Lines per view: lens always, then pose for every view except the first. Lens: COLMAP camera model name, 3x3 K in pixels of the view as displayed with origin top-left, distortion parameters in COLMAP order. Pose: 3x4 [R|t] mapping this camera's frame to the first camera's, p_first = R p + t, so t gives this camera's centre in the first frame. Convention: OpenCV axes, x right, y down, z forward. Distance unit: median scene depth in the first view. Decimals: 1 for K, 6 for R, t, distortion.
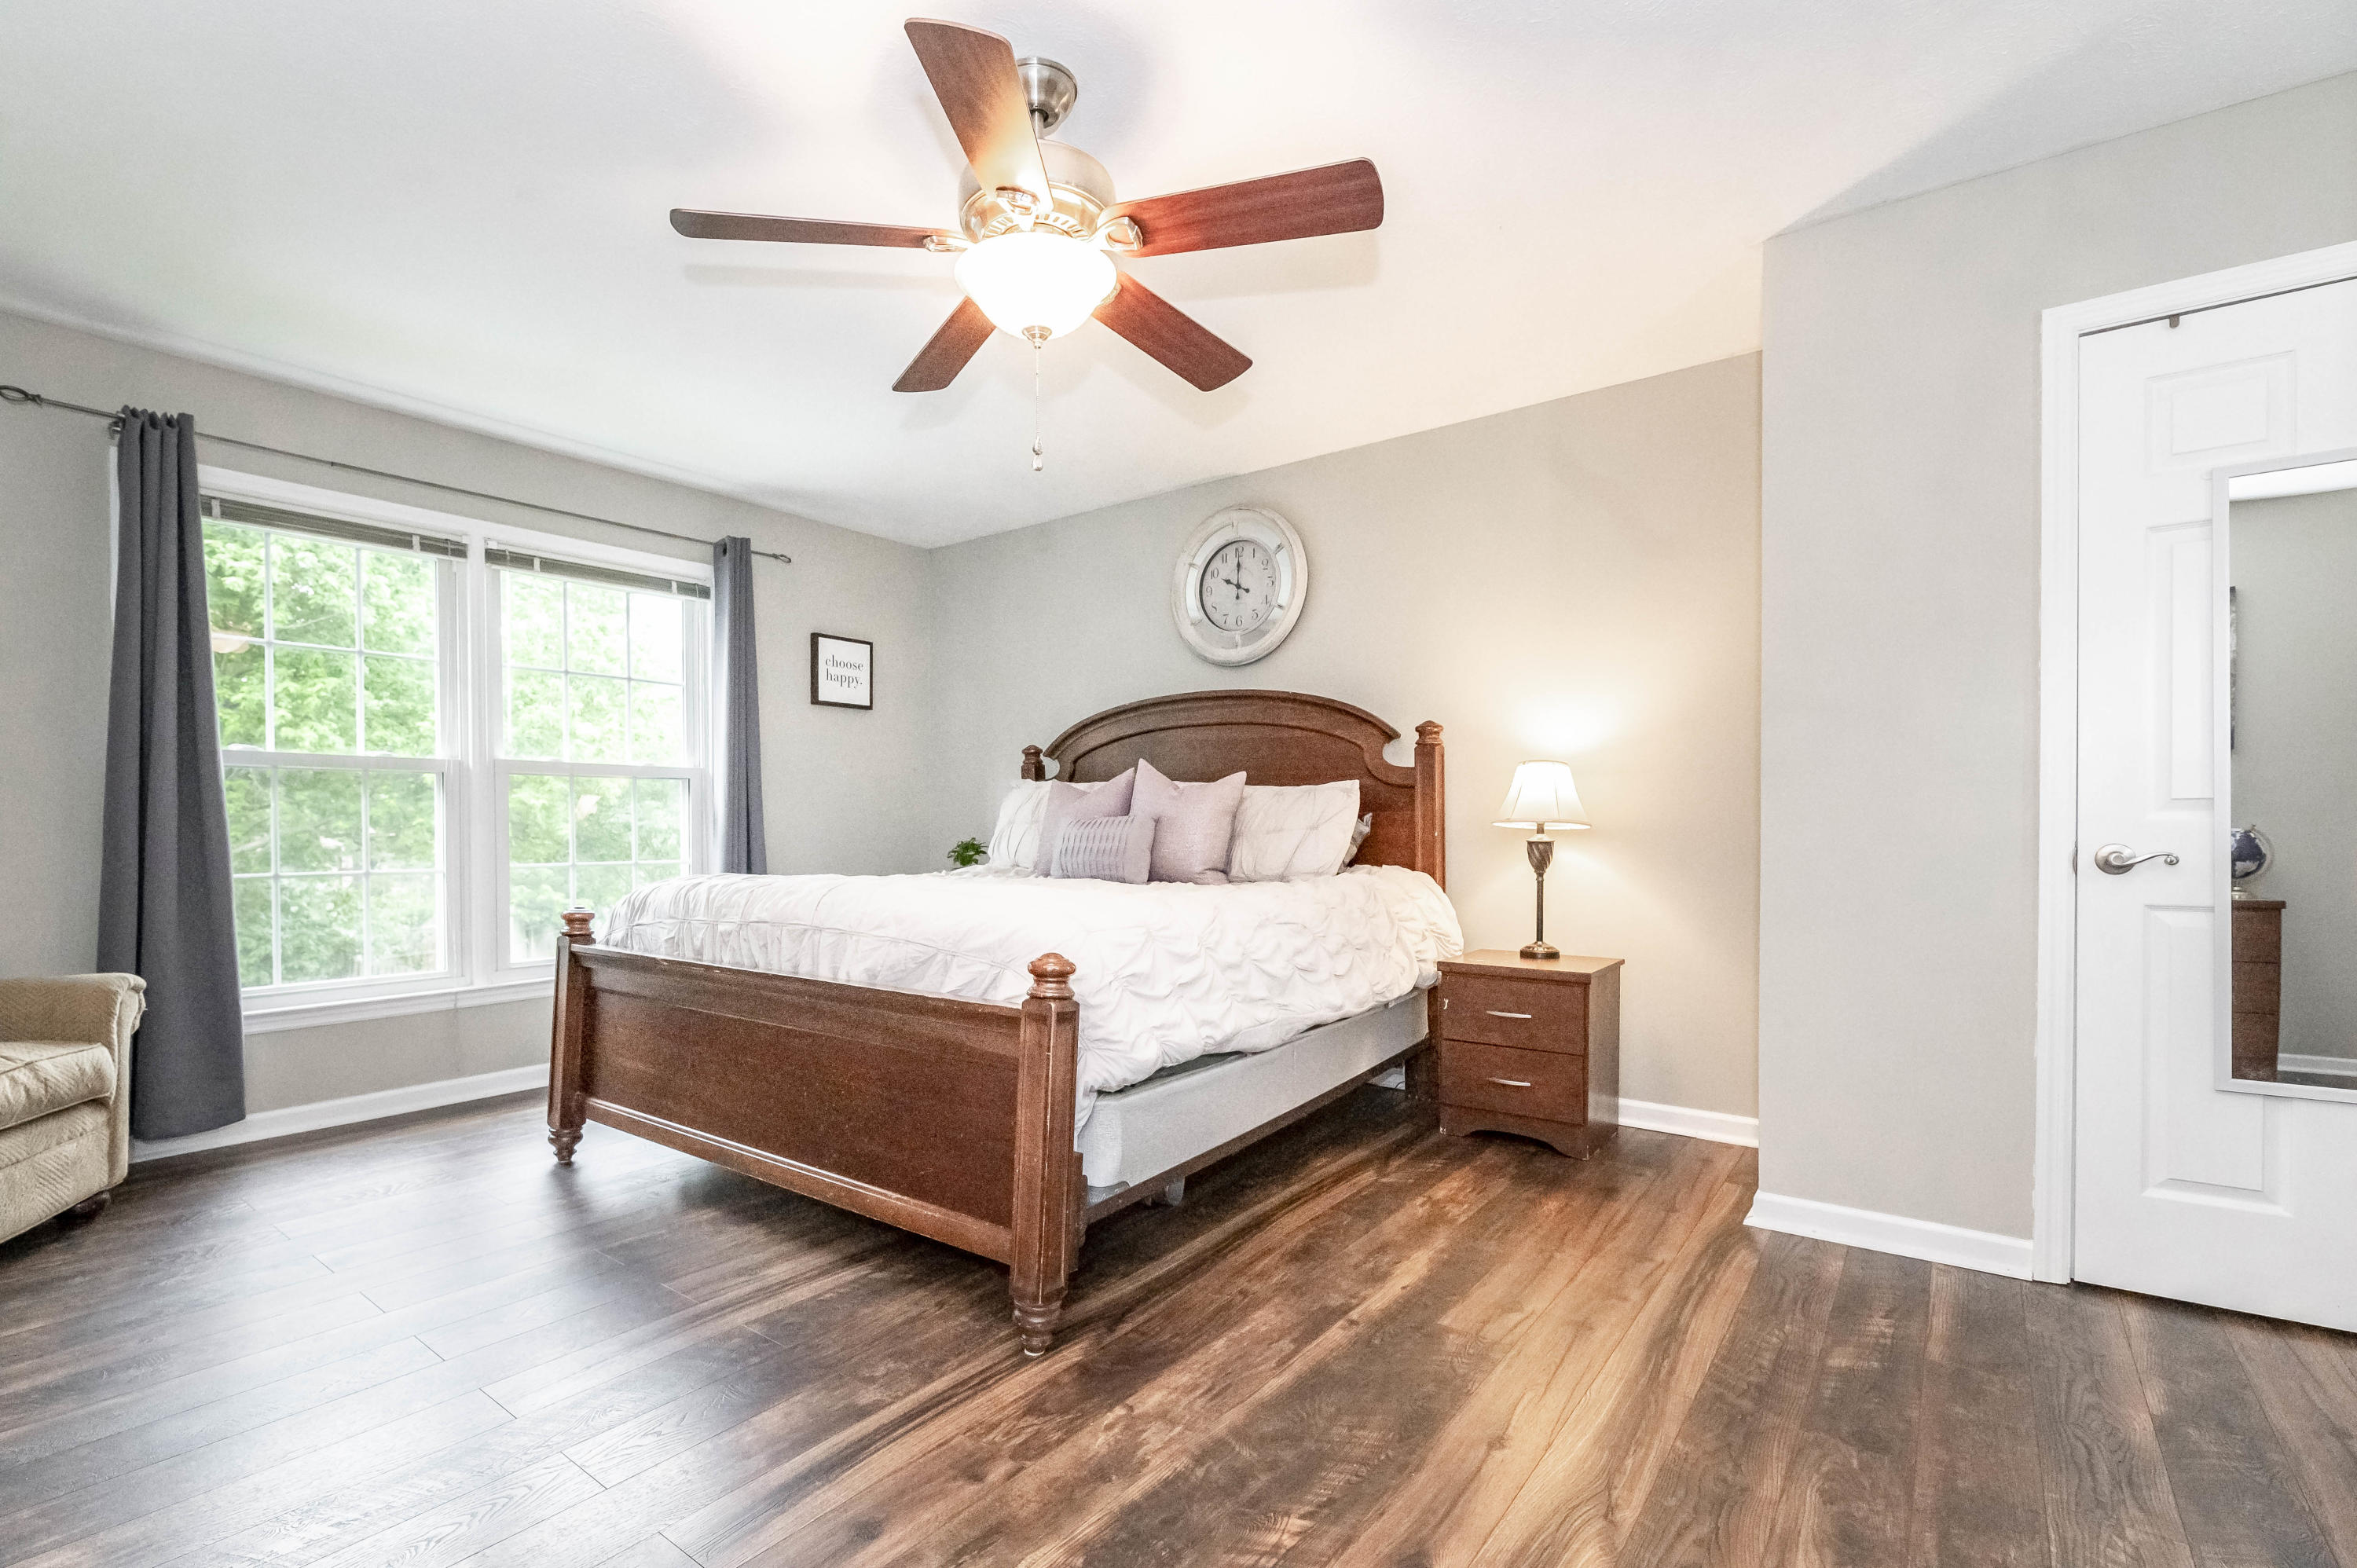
lens RADIAL K [[956.1, 0, 1177.8], [0, 956.1, 818.3], [0, 0, 1]] dist [-0.000444, -0.000349]
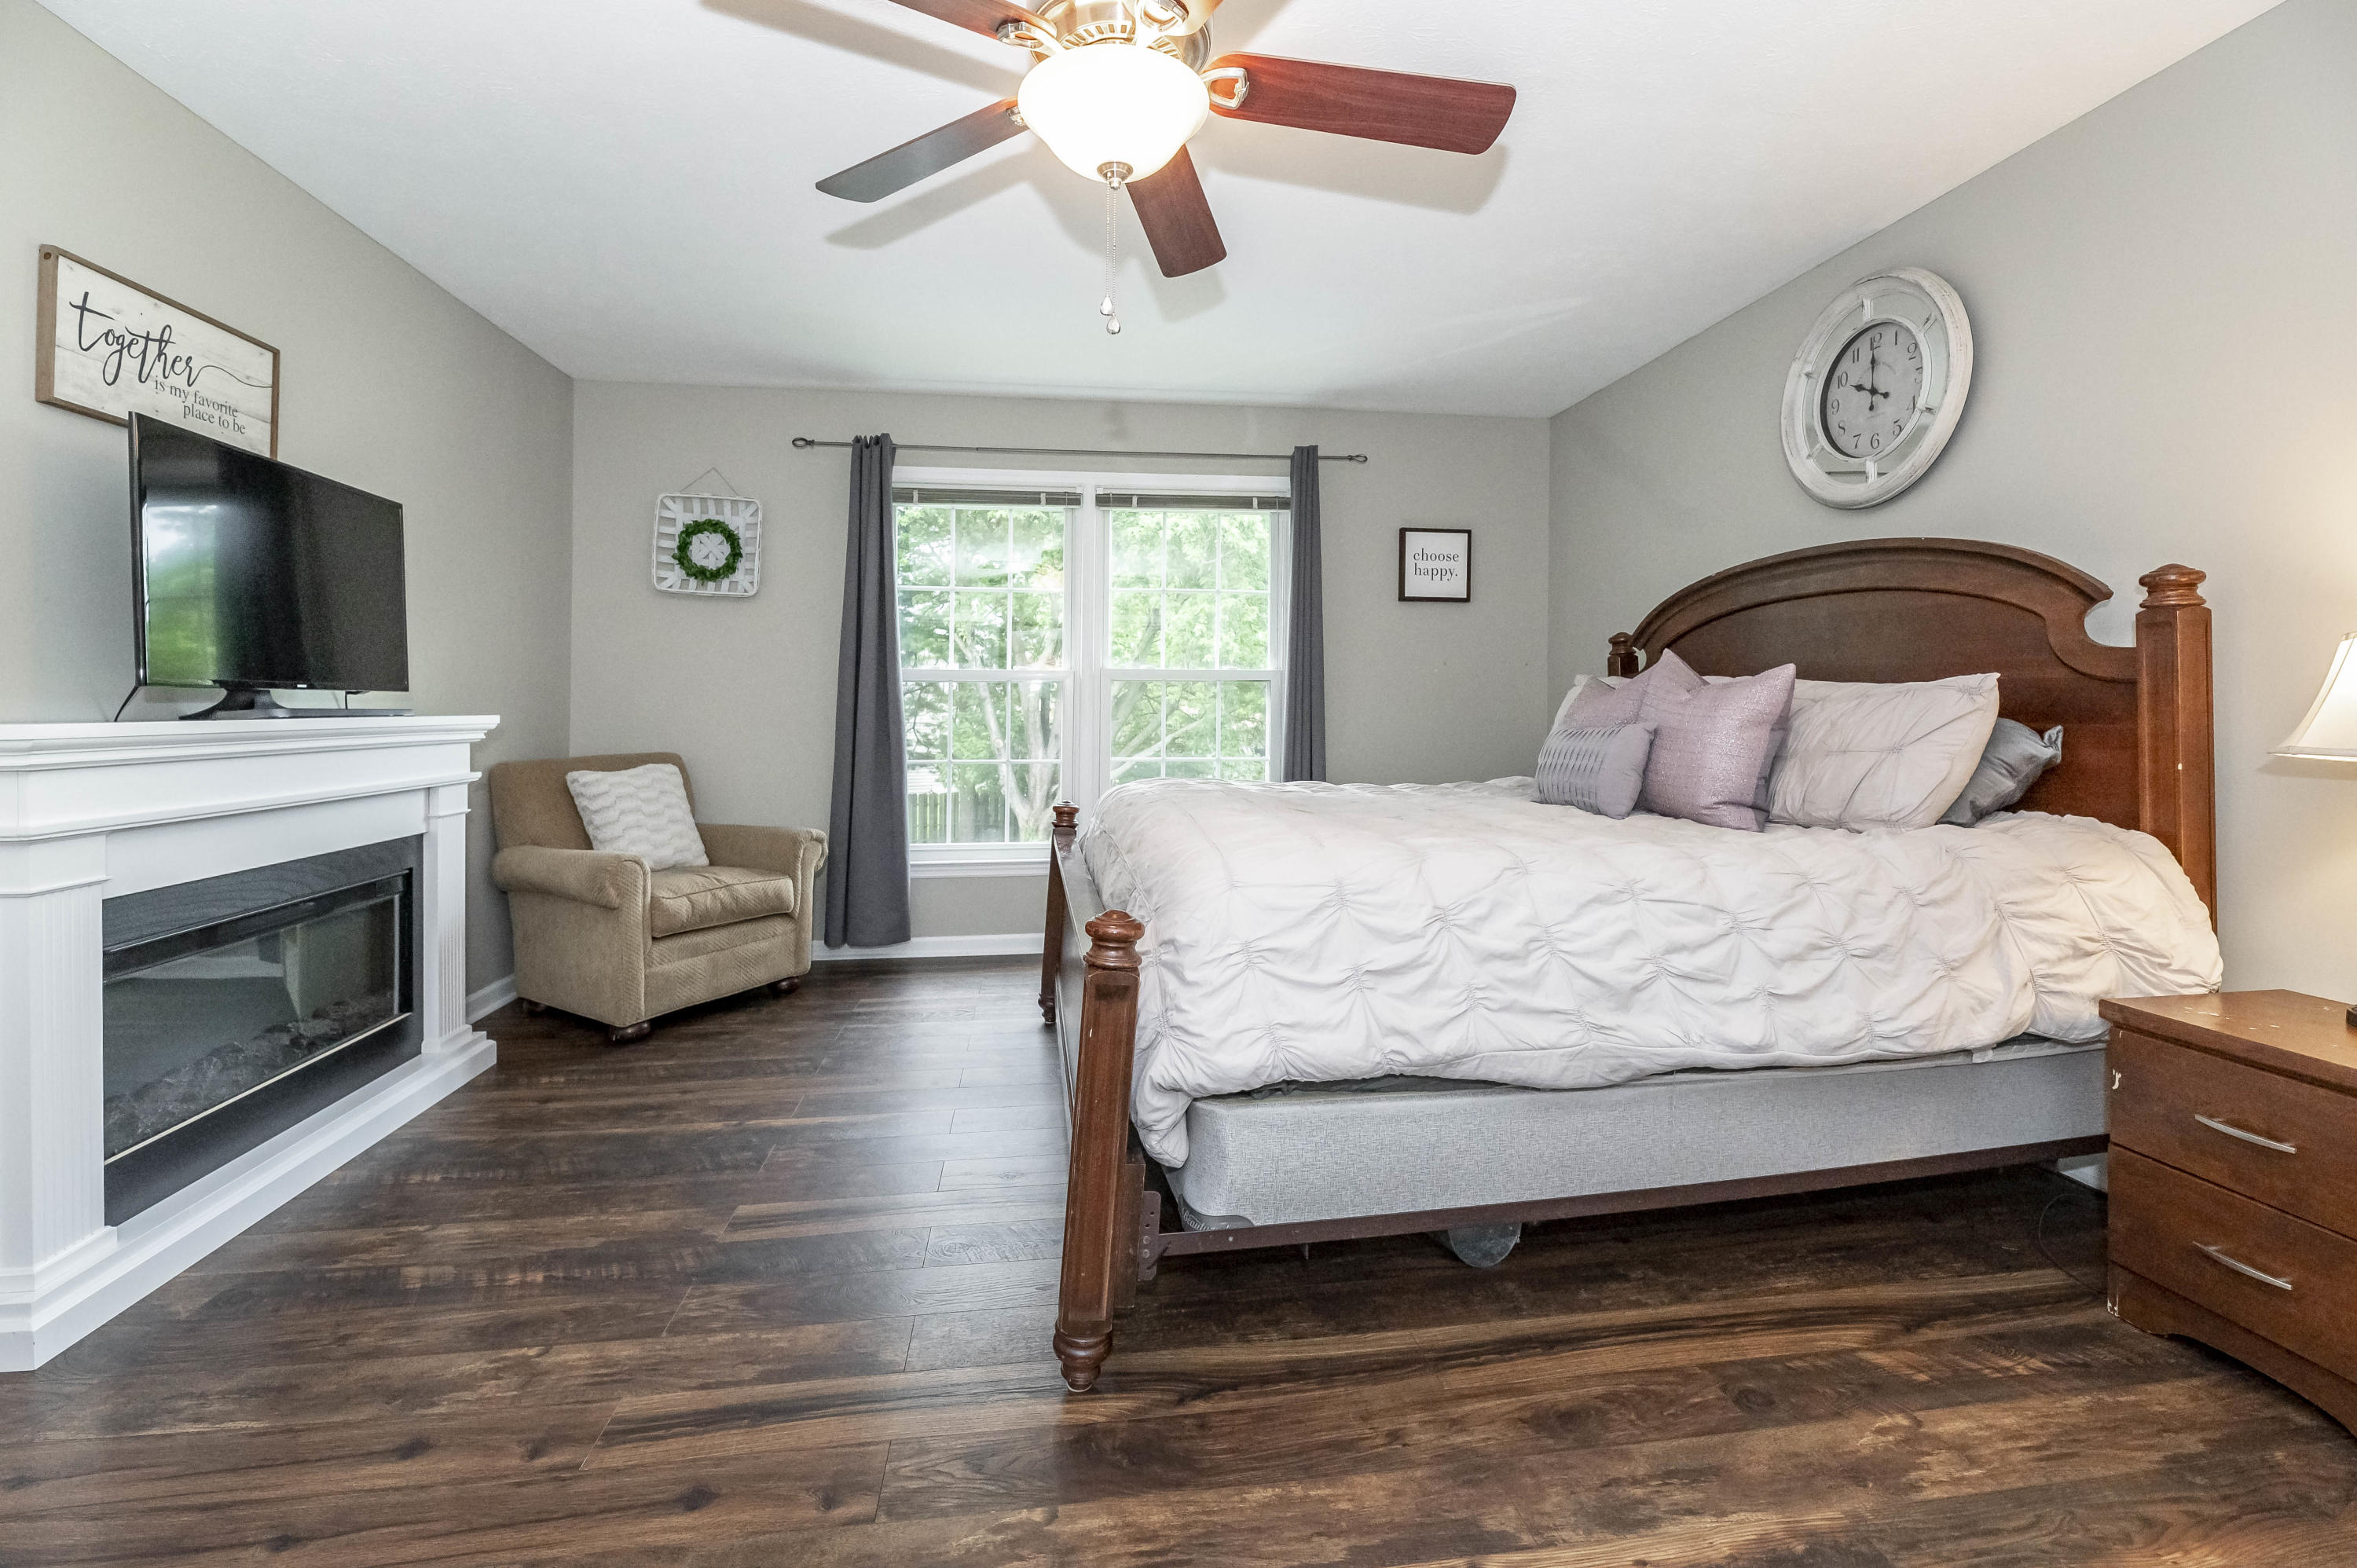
lens RADIAL K [[980.2, 0, 1170.3], [0, 980.2, 704.5], [0, 0, 1]] dist [-0.000983, -0.003063]
pose [[0.741343, -0.000754, -0.671125, 0.243529], [-0.003633, 0.999980, -0.005136, -0.016498], [0.671116, 0.006246, 0.741326, 0.208814]]
